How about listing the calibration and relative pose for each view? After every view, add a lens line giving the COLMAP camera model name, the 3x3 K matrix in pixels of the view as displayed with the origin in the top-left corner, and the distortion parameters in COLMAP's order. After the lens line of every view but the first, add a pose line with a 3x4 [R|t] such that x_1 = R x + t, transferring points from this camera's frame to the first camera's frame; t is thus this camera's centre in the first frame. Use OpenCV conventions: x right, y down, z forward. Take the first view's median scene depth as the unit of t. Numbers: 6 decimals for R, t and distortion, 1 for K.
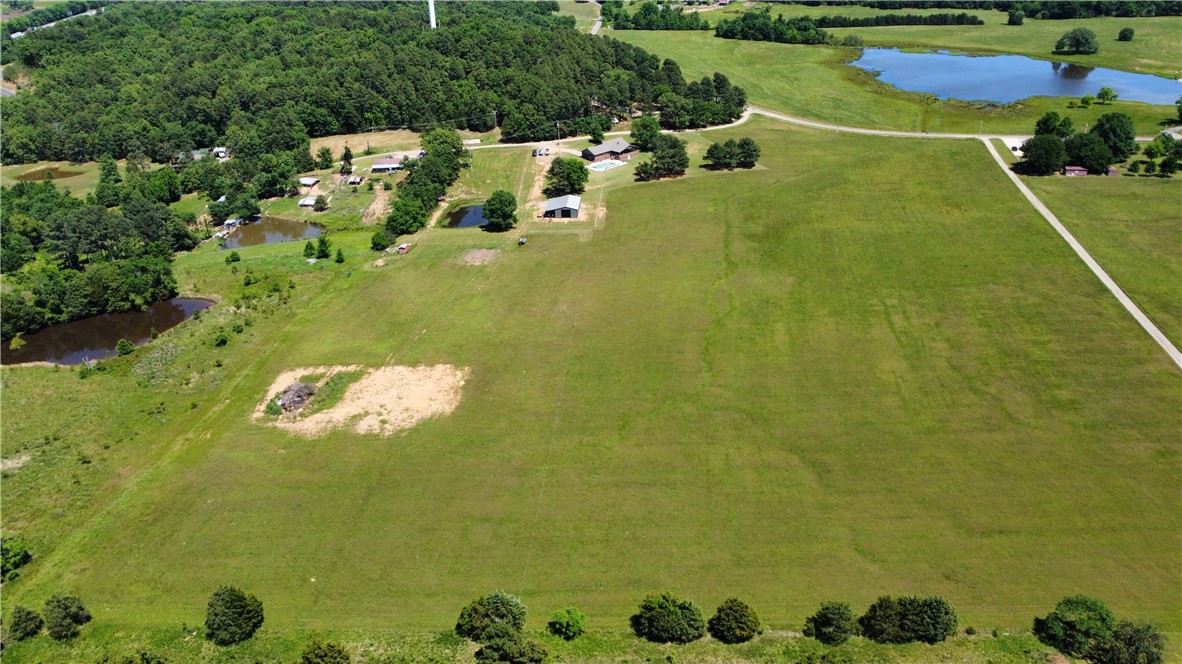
lens RADIAL K [[909.6, 0, 591.0], [0, 909.6, 332.0], [0, 0, 1]] dist [-0.003120, -0.001849]
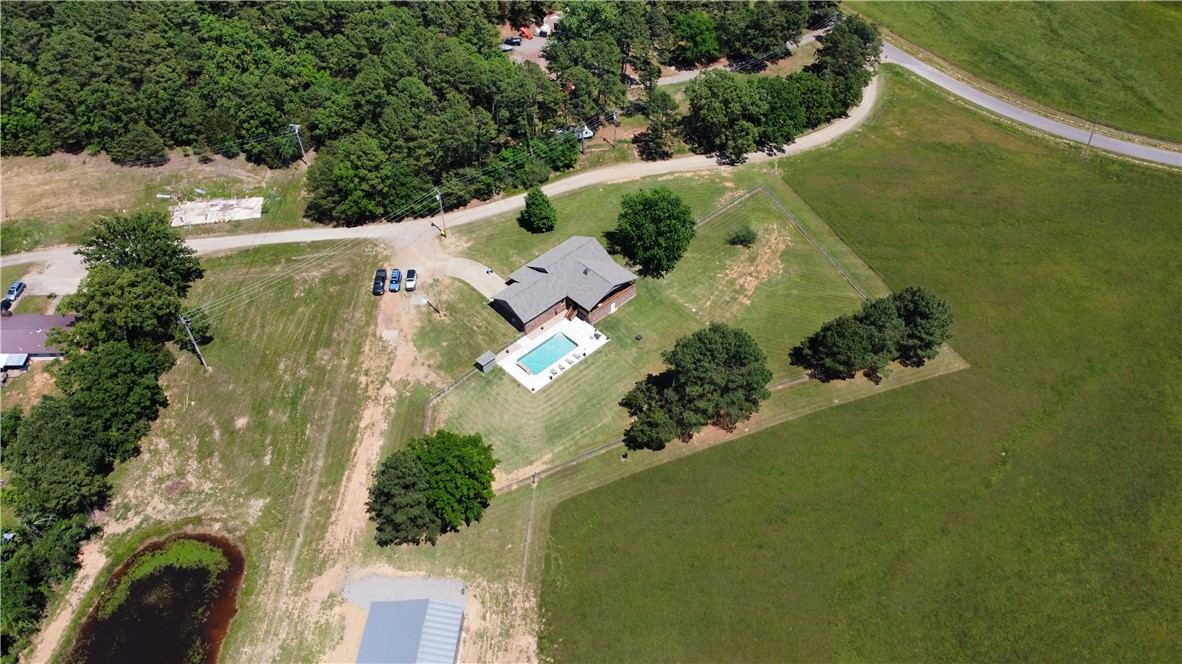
lens RADIAL K [[909.6, 0, 591.0], [0, 909.6, 332.0], [0, 0, 1]] dist [-0.003120, -0.001849]
pose [[0.999910, 0.008600, 0.010260, 0.027302], [-0.011384, 0.949505, 0.313547, -0.299053], [-0.007045, -0.313635, 0.949517, 0.601790]]
